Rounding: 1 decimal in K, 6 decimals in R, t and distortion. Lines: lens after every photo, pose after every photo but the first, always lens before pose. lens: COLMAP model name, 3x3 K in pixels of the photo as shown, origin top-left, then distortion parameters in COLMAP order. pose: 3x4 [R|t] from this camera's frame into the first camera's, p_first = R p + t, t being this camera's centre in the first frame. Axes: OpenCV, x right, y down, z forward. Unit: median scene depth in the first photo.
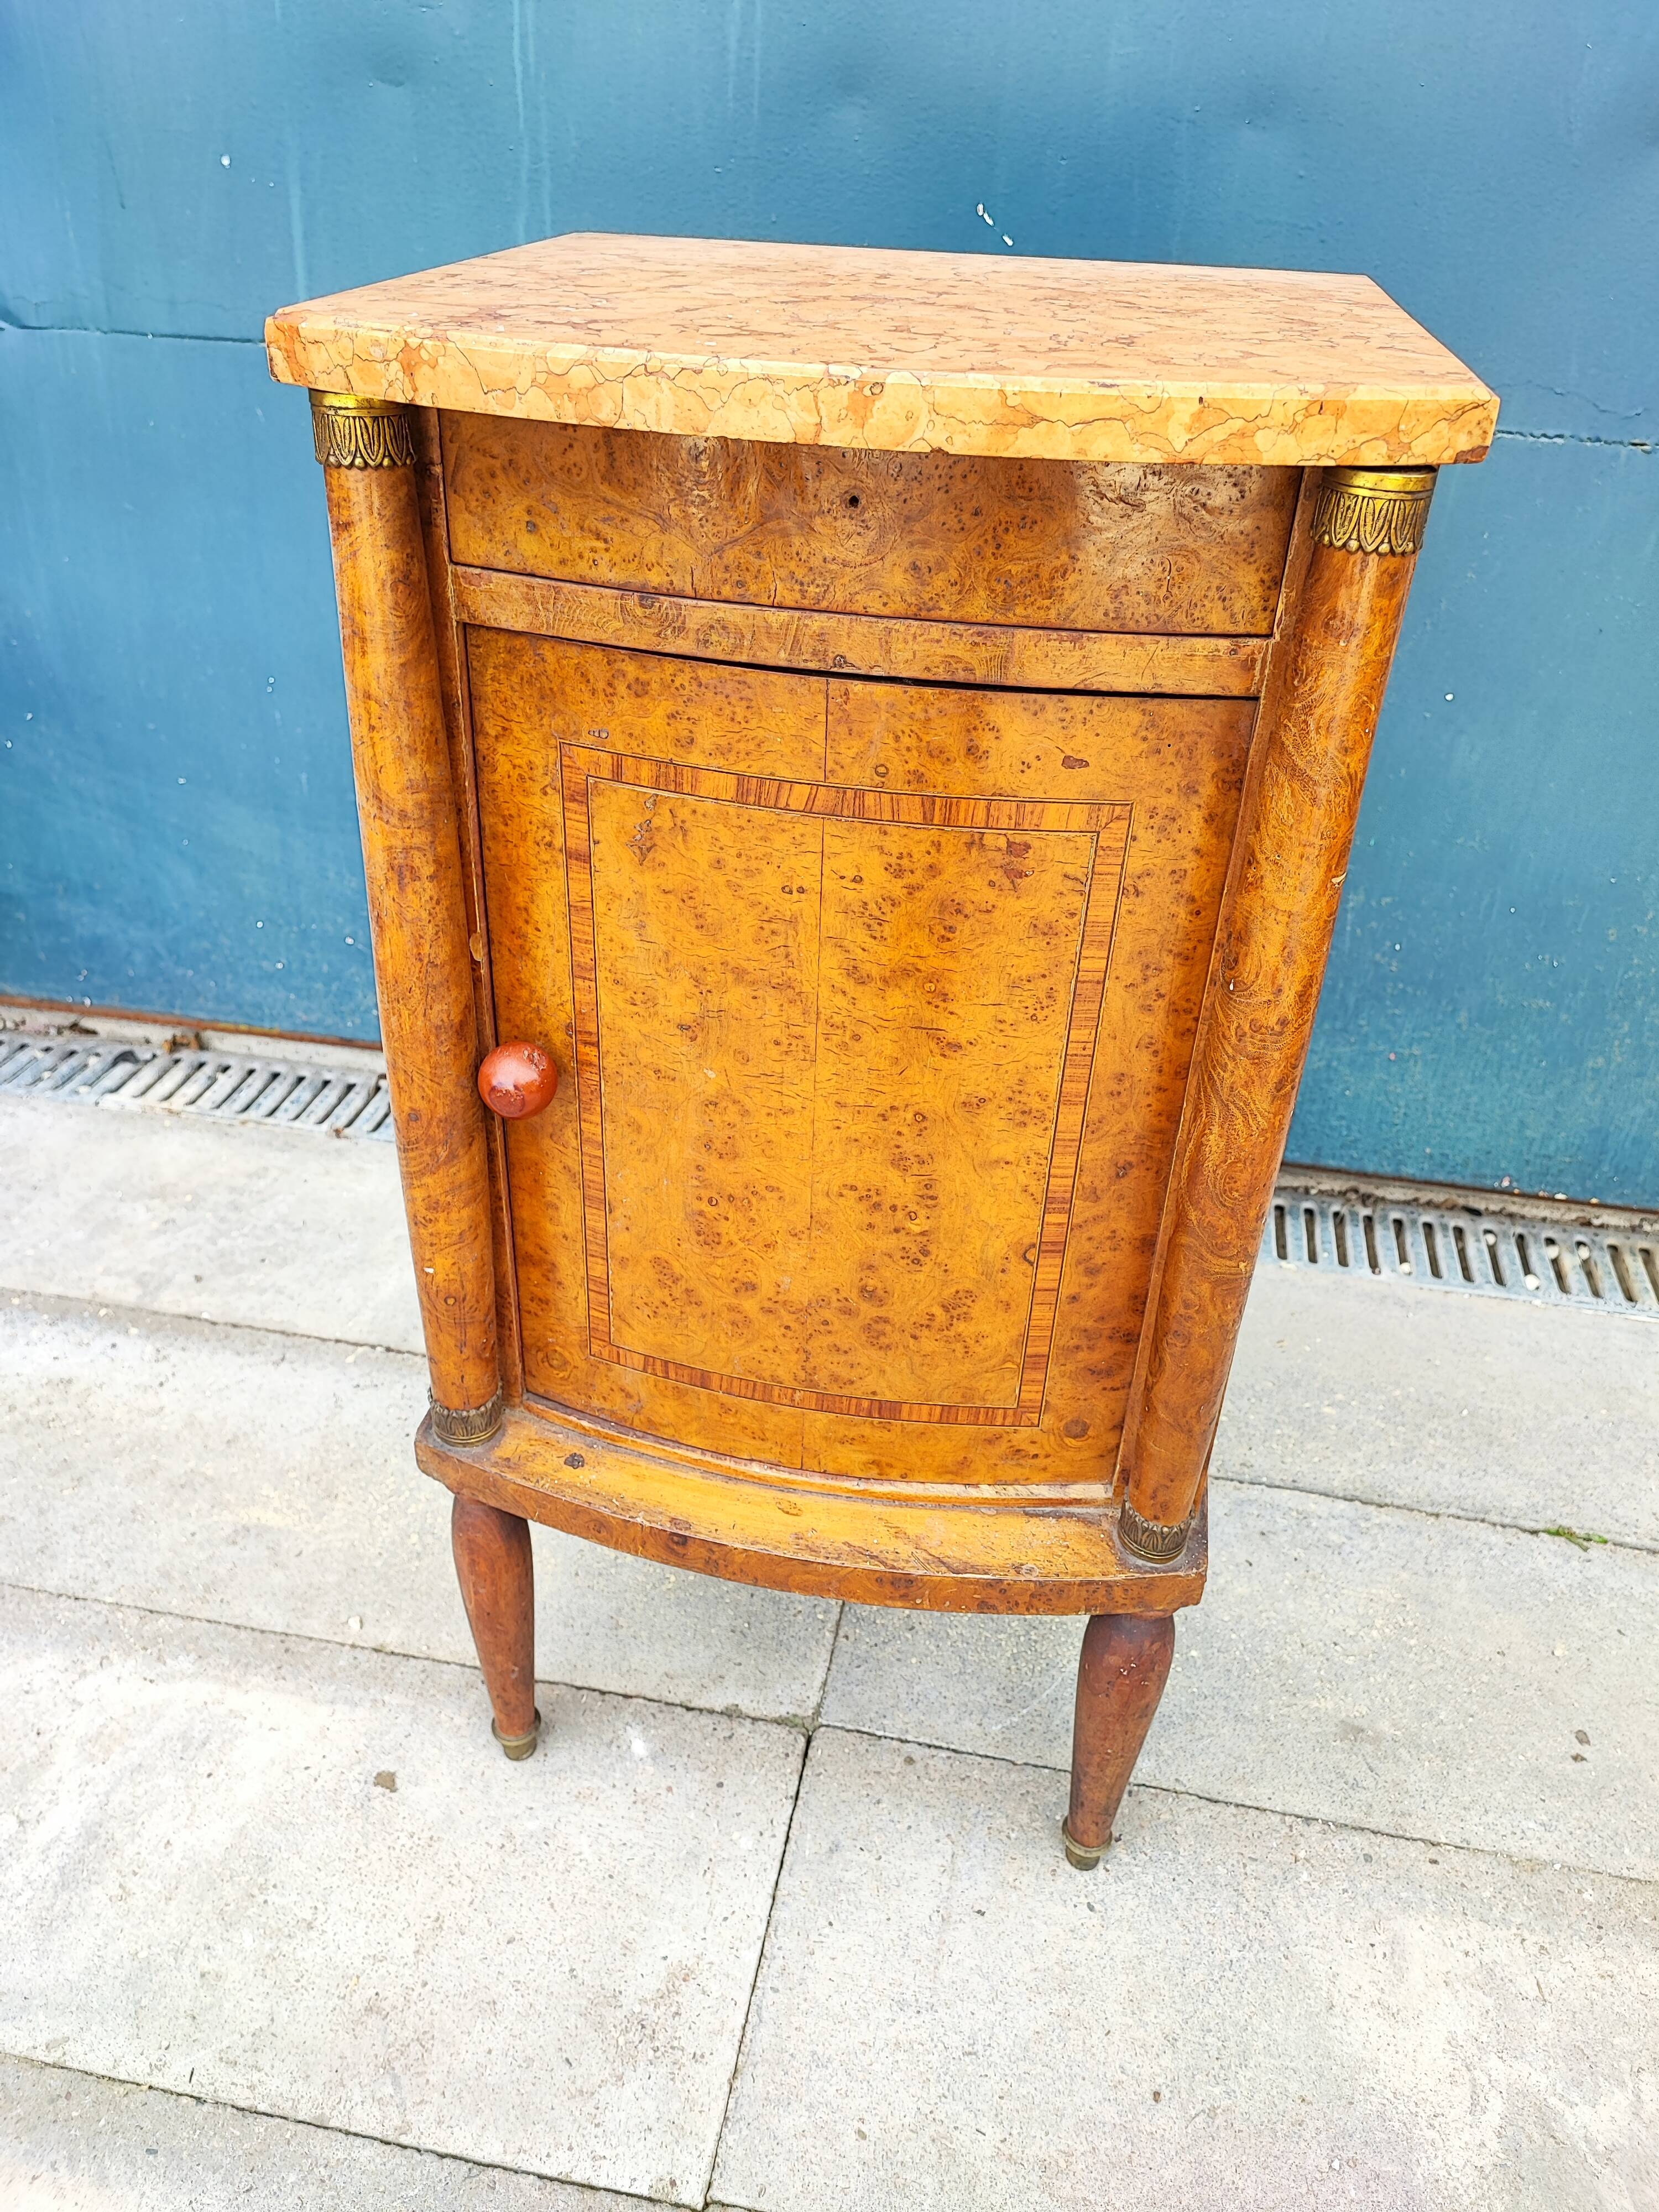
lens RADIAL K [[1594.7, 0, 835.7], [0, 1594.7, 1116.0], [0, 0, 1]] dist [0.067467, -0.085945]
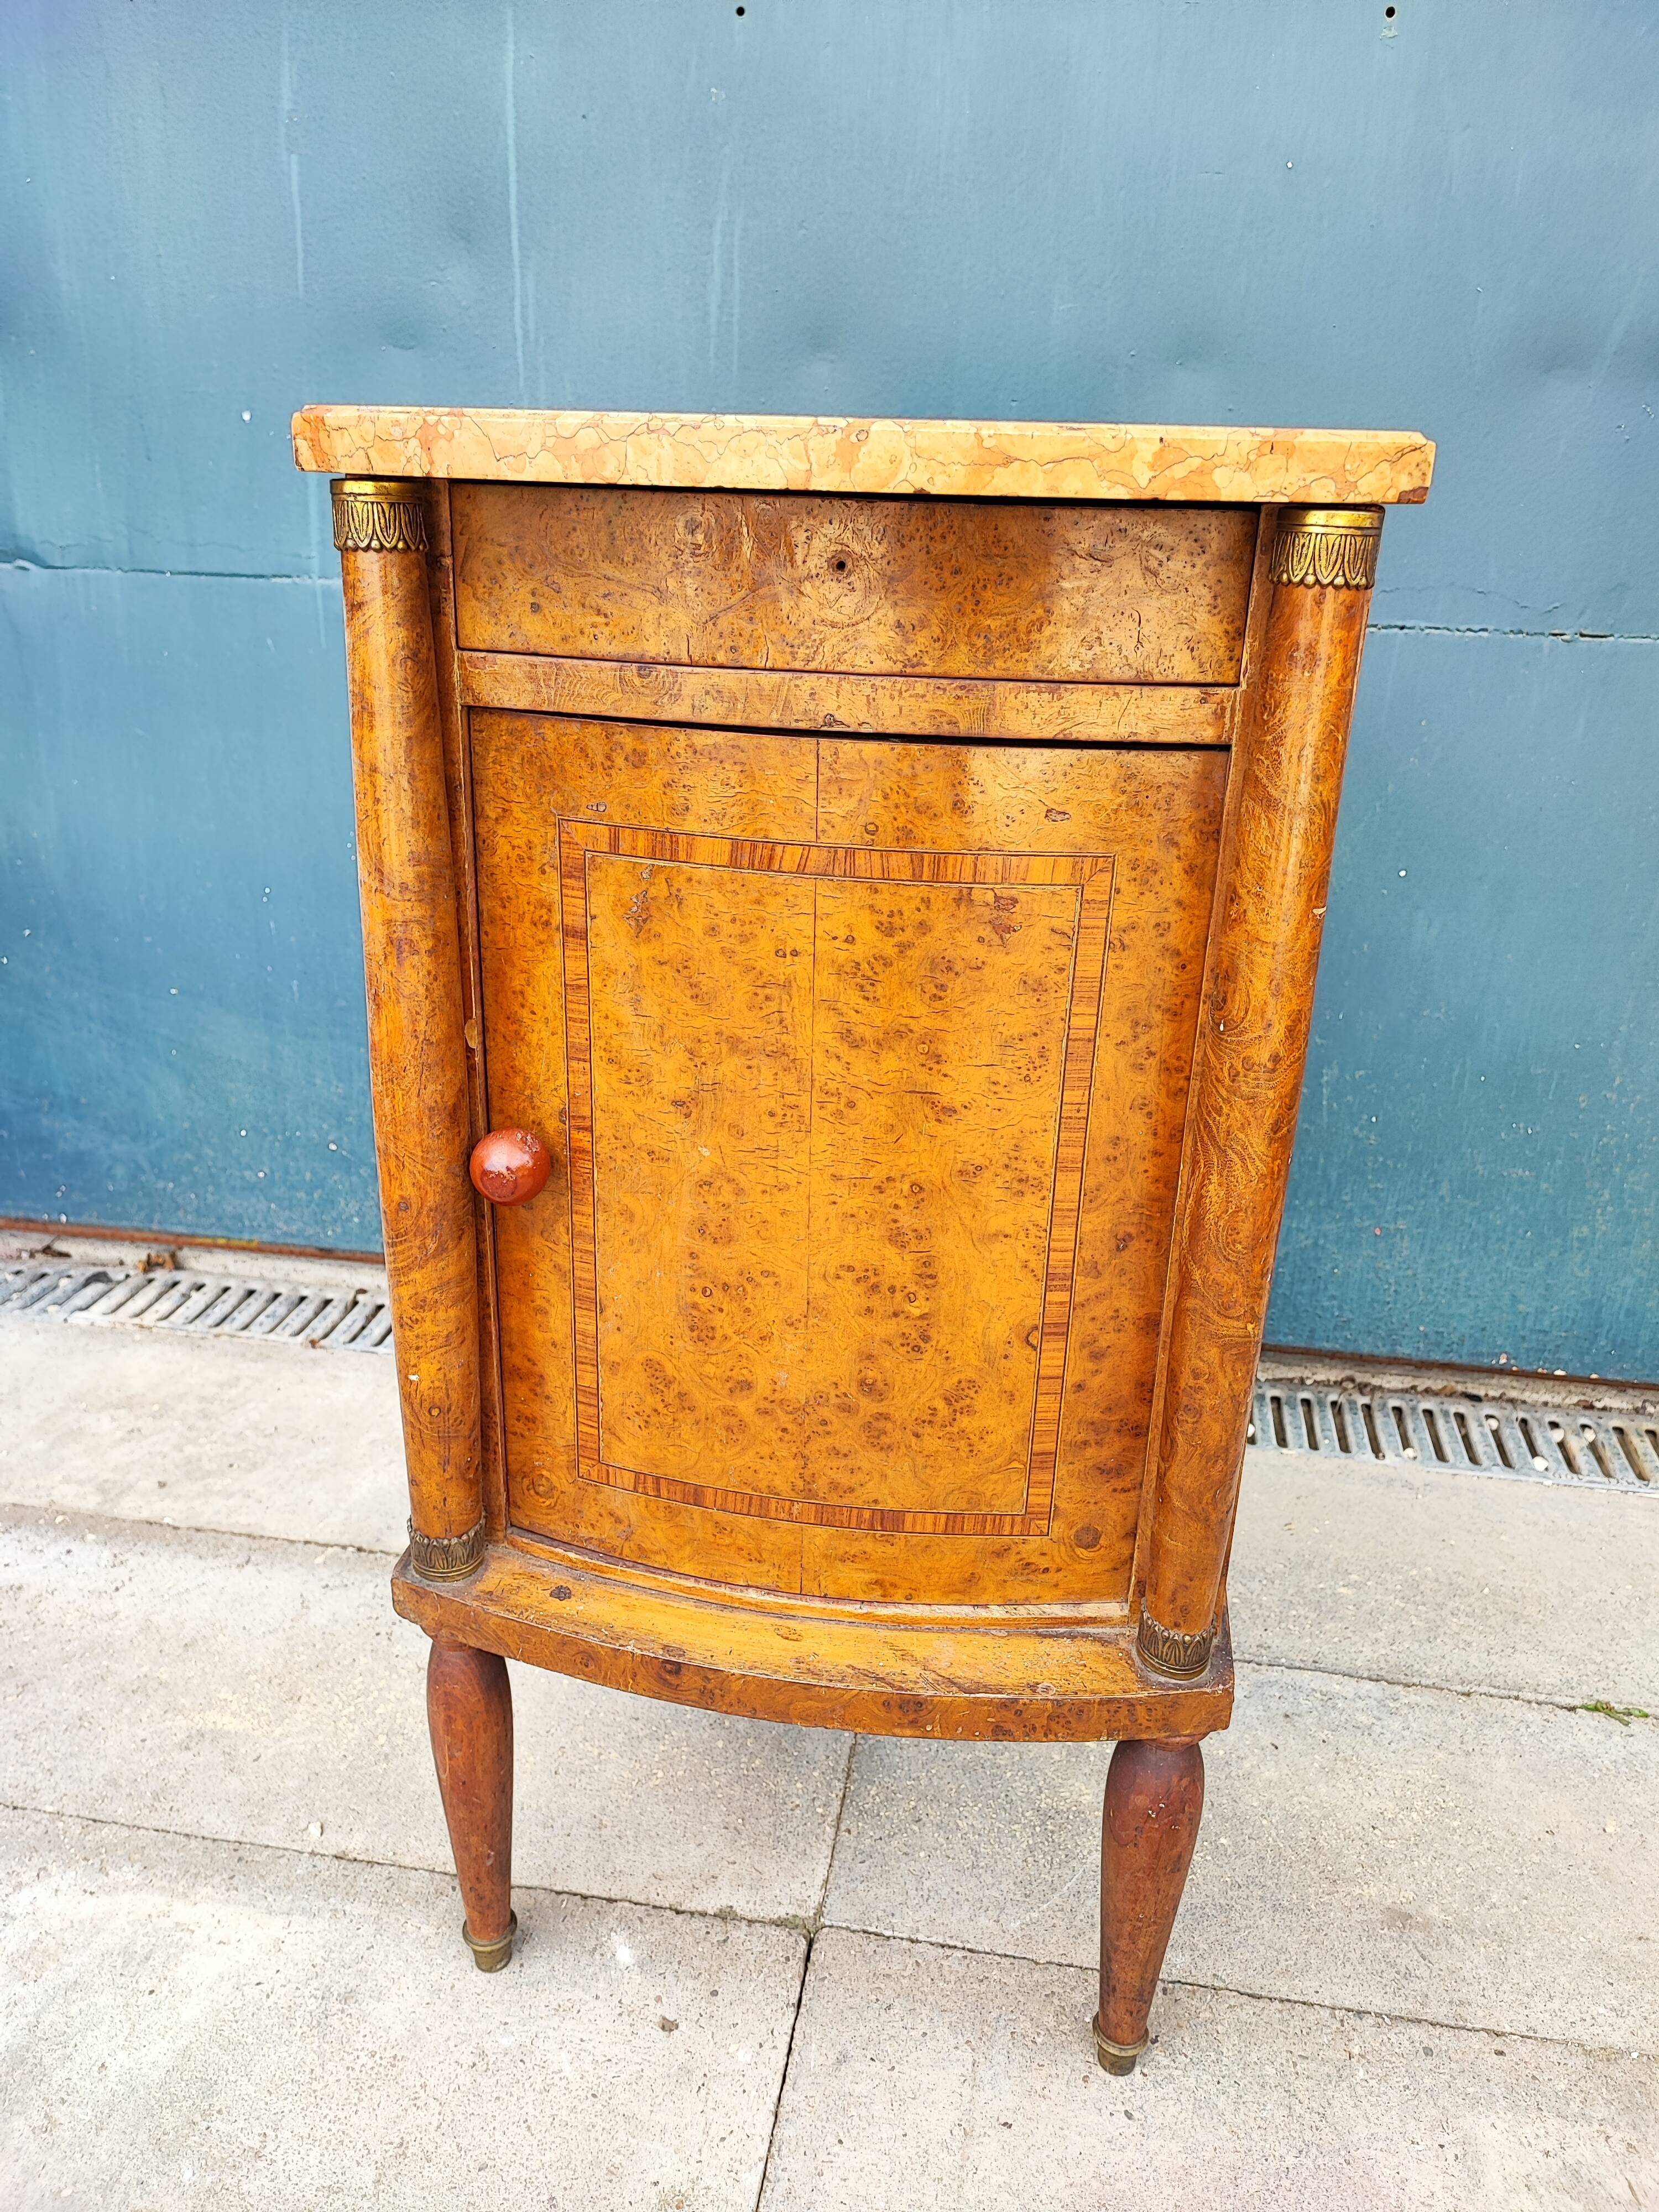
lens RADIAL K [[1594.7, 0, 835.7], [0, 1594.7, 1116.0], [0, 0, 1]] dist [0.067467, -0.085945]
pose [[0.999676, -0.018666, 0.017309, -0.011575], [0.021561, 0.982340, -0.185858, 0.117249], [-0.013534, 0.186171, 0.982424, 0.013960]]
